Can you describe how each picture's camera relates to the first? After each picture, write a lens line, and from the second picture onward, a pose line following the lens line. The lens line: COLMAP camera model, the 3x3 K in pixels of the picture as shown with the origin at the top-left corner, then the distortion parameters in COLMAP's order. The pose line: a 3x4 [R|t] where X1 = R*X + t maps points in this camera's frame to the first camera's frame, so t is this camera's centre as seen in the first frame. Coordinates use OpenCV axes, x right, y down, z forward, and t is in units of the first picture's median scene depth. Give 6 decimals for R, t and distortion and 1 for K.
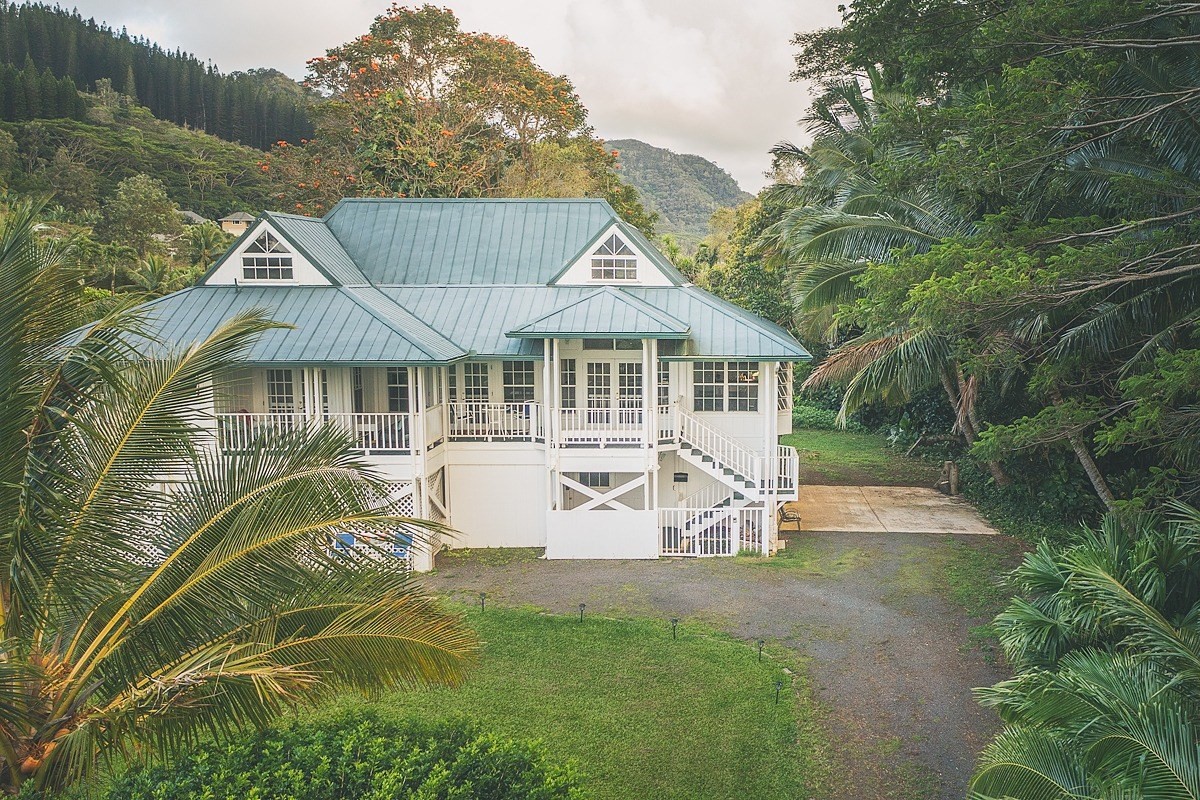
lens RADIAL K [[2177.0, 0, 603.2], [0, 2177.0, 397.0], [0, 0, 1]] dist [0.078664, 0.000000]
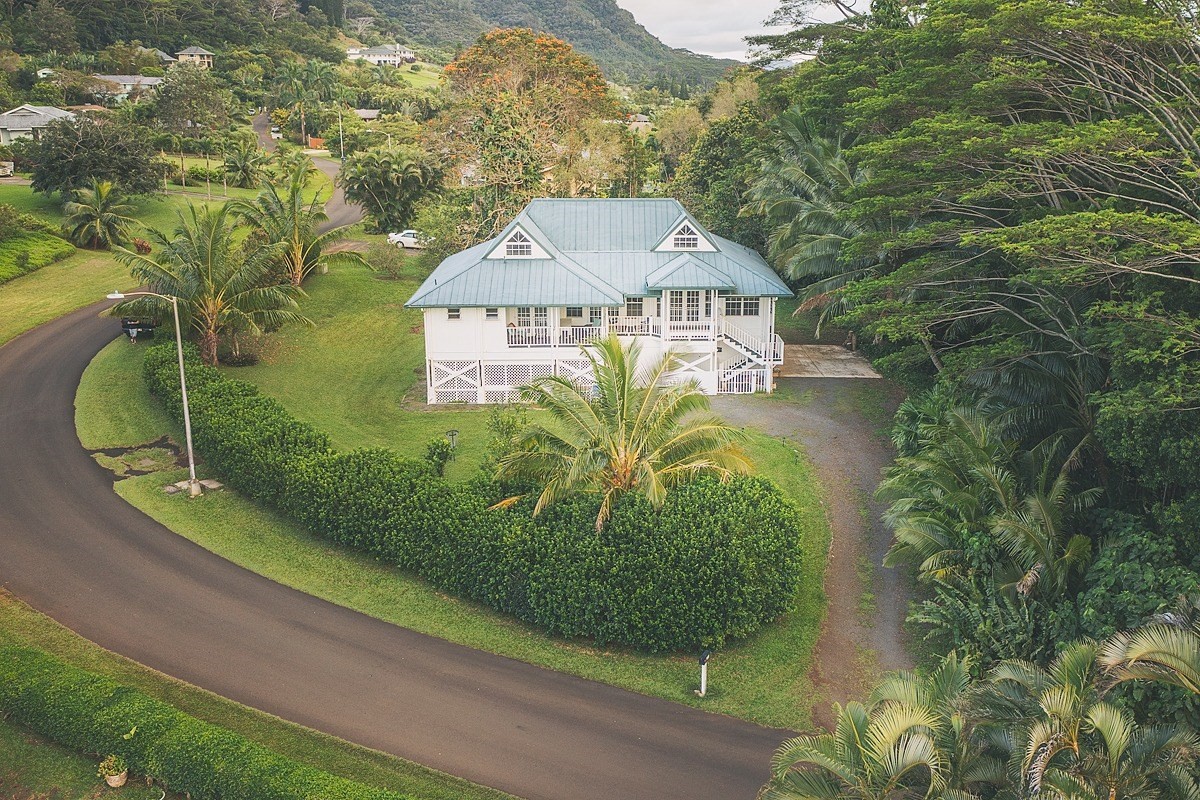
lens RADIAL K [[2177.0, 0, 597.6], [0, 2177.0, 401.1], [0, 0, 1]] dist [0.078664, 0.000000]
pose [[0.997600, -0.008792, 0.068674, -0.210545], [0.001441, 0.994327, 0.106360, -0.127243], [-0.069220, -0.106006, 0.991953, -0.933413]]
